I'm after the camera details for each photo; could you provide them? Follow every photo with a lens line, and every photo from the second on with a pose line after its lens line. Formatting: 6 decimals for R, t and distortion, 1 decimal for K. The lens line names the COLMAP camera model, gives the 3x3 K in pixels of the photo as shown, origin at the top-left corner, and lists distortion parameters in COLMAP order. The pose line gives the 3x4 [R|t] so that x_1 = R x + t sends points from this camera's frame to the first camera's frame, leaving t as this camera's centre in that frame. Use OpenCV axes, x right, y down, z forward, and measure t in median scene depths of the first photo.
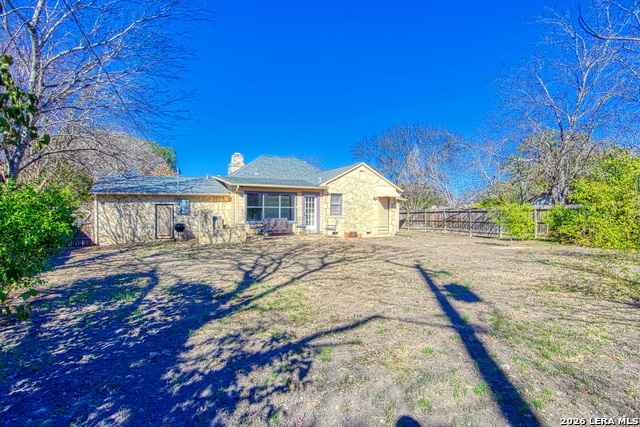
lens RADIAL K [[338.3, 0, 321.7], [0, 338.3, 212.5], [0, 0, 1]] dist [0.004566, -0.006709]
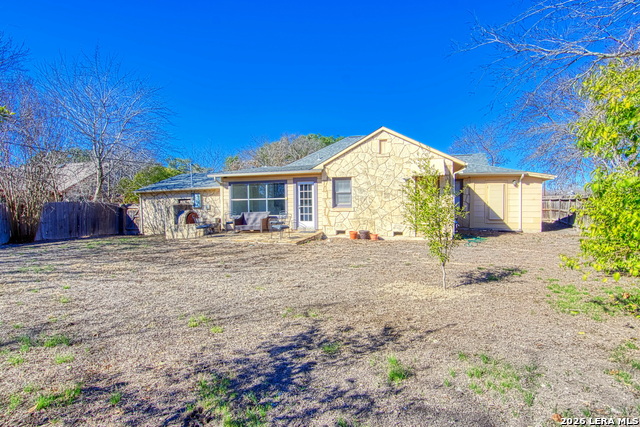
lens RADIAL K [[338.3, 0, 319.9], [0, 338.3, 211.6], [0, 0, 1]] dist [0.004566, -0.006709]
pose [[0.729357, -0.000583, -0.684133, 0.519992], [0.019064, 0.999629, 0.019473, 0.002070], [0.683867, -0.027245, 0.729098, 0.456657]]
